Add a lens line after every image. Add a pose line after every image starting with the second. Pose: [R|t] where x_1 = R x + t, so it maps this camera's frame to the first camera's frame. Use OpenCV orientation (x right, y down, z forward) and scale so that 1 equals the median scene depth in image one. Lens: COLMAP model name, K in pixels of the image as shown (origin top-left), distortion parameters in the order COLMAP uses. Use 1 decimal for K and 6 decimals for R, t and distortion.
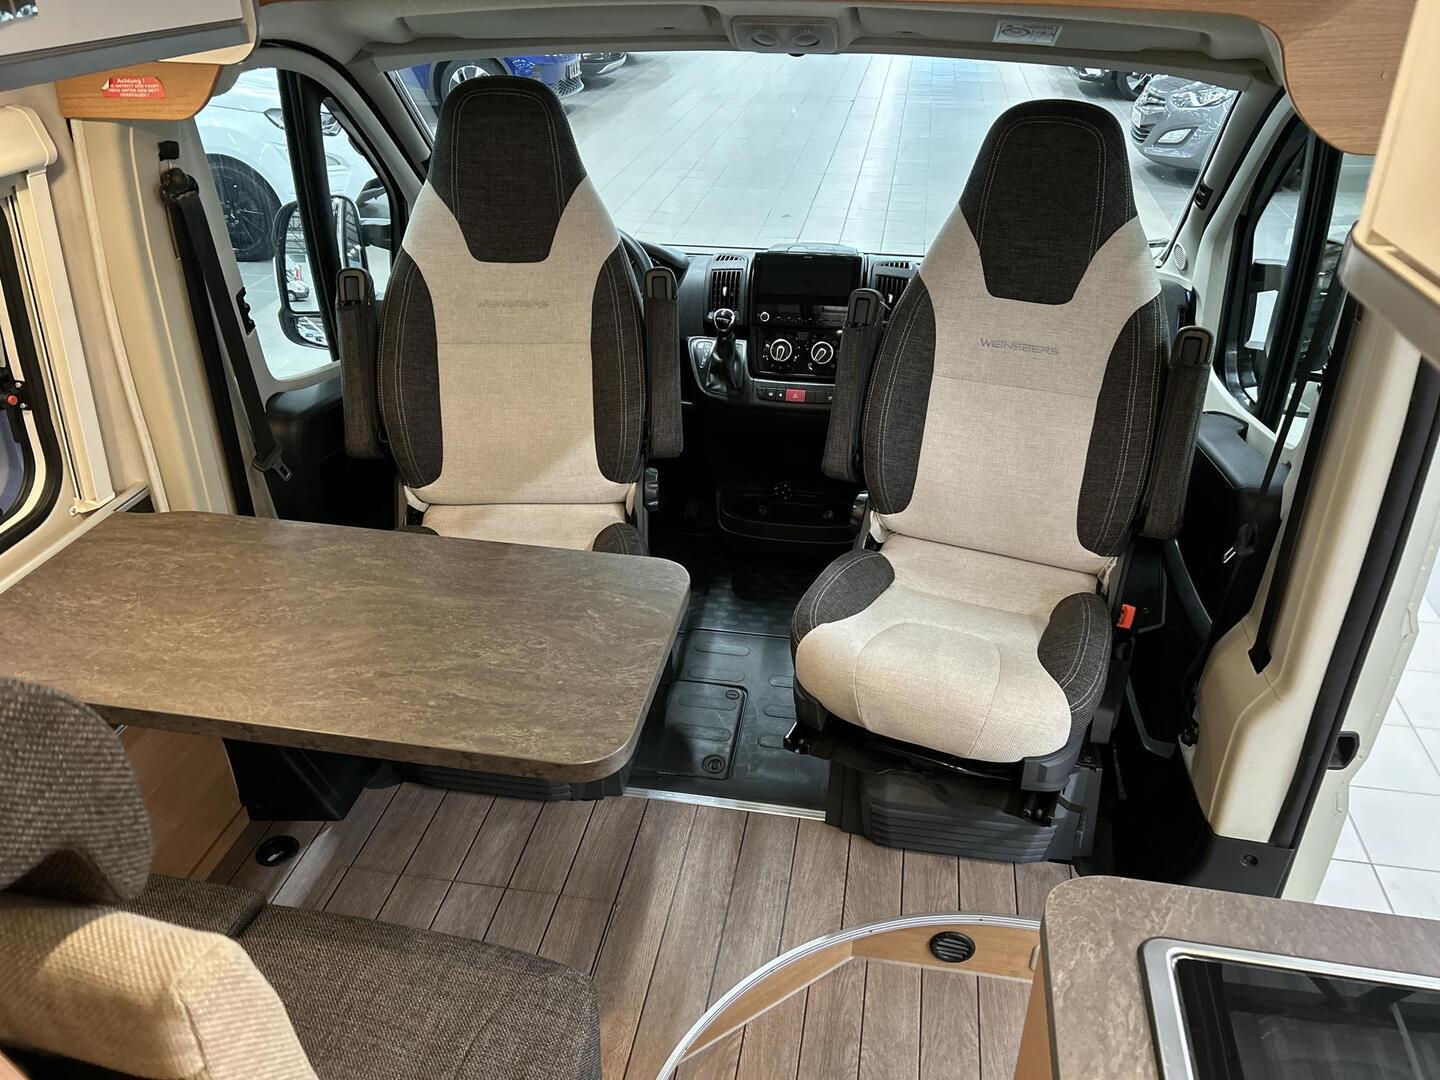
lens RADIAL K [[1098.9, 0, 720.0], [0, 1098.9, 540.0], [0, 0, 1]] dist [0.043915, -0.010748]
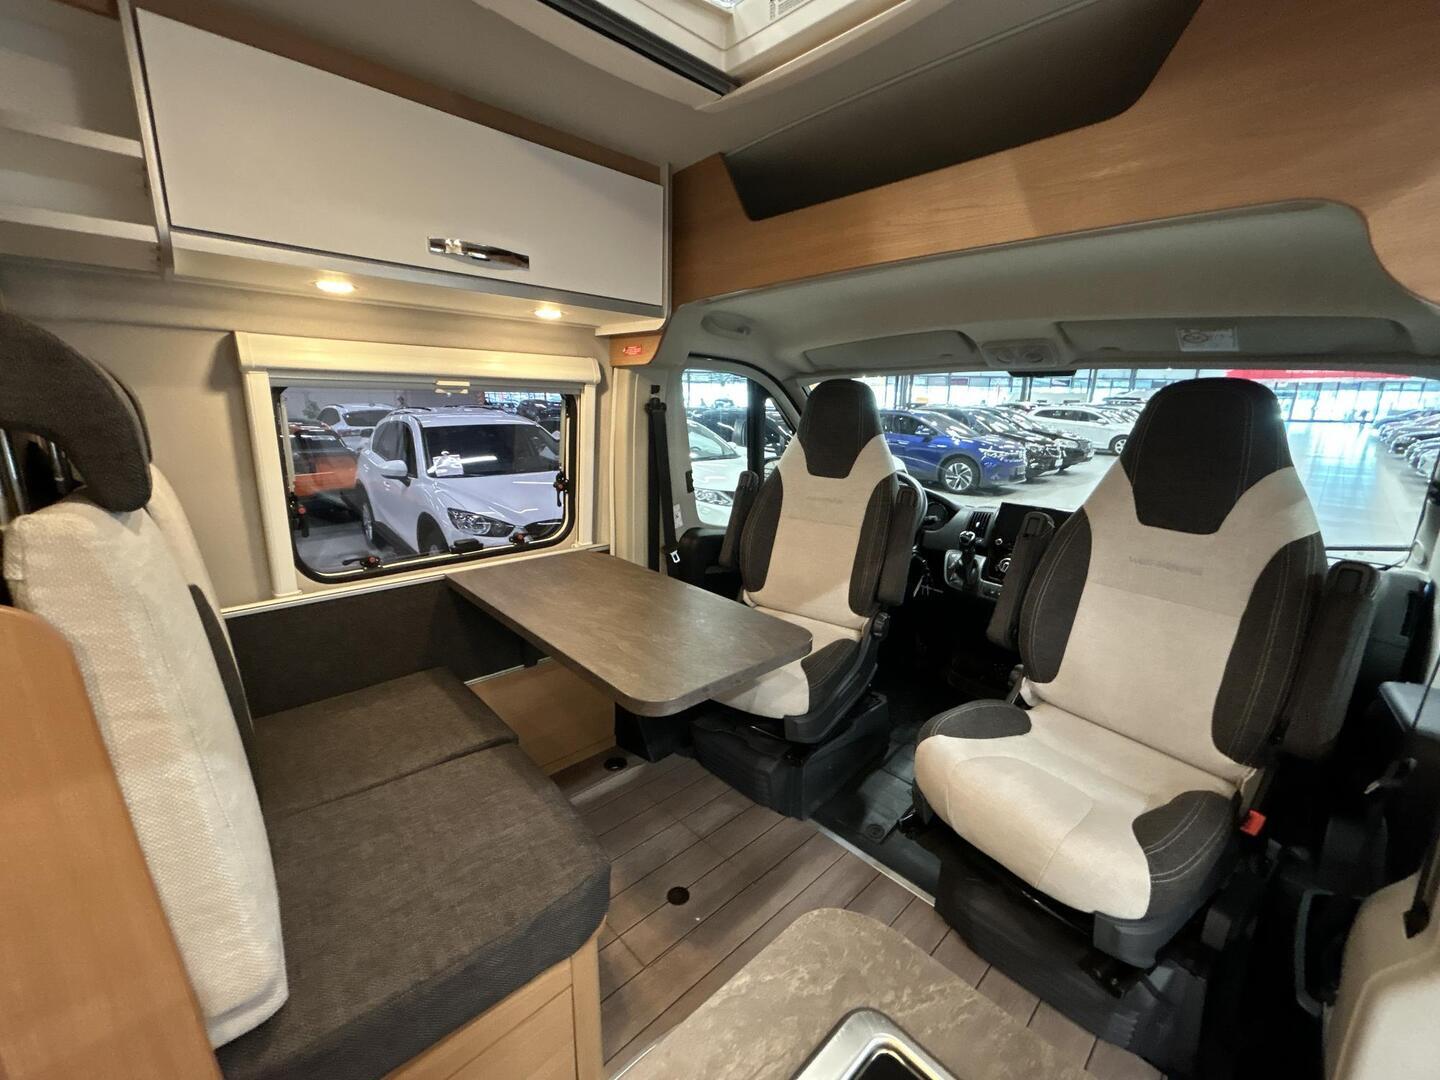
lens RADIAL K [[580.6, 0, 719.6], [0, 580.6, 533.2], [0, 0, 1]] dist [-0.001743, -0.000016]
pose [[0.801801, 0.142708, -0.580301, 0.227172], [-0.310593, 0.929123, -0.200654, 0.071588], [0.510536, 0.341122, 0.789296, 0.225294]]
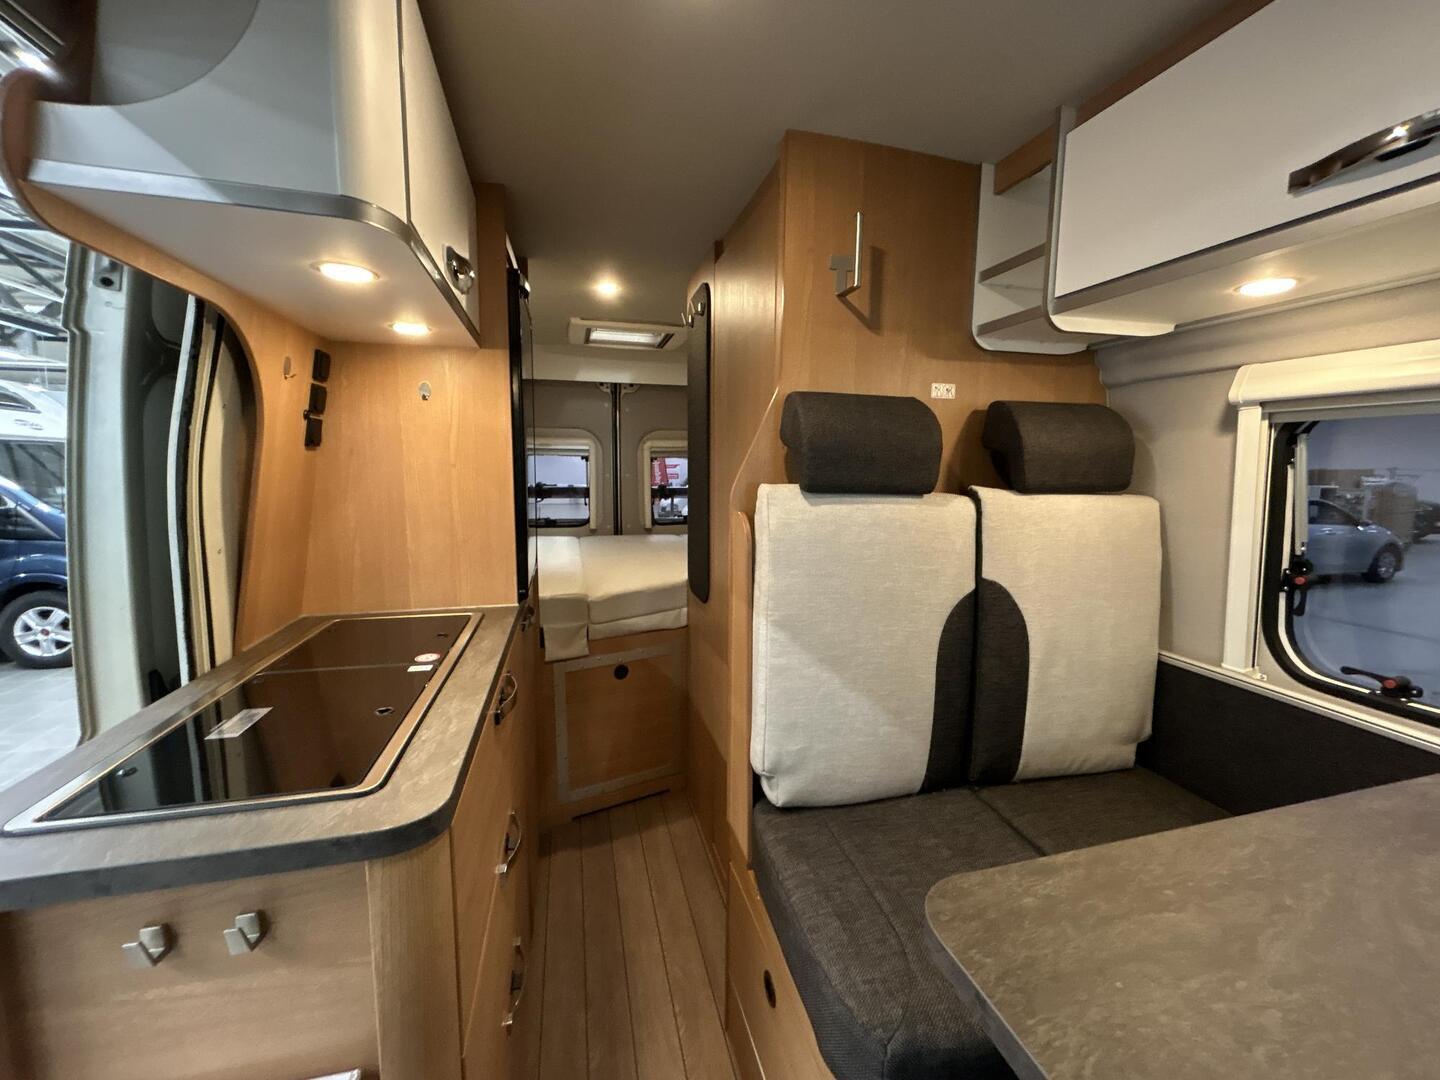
lens RADIAL K [[580.6, 0, 719.6], [0, 580.6, 533.2], [0, 0, 1]] dist [-0.001743, -0.000016]
pose [[-0.909743, 0.037247, -0.413499, 0.131870], [-0.213762, 0.811786, 0.543424, -0.139901], [0.355913, 0.582766, -0.730554, 0.665334]]
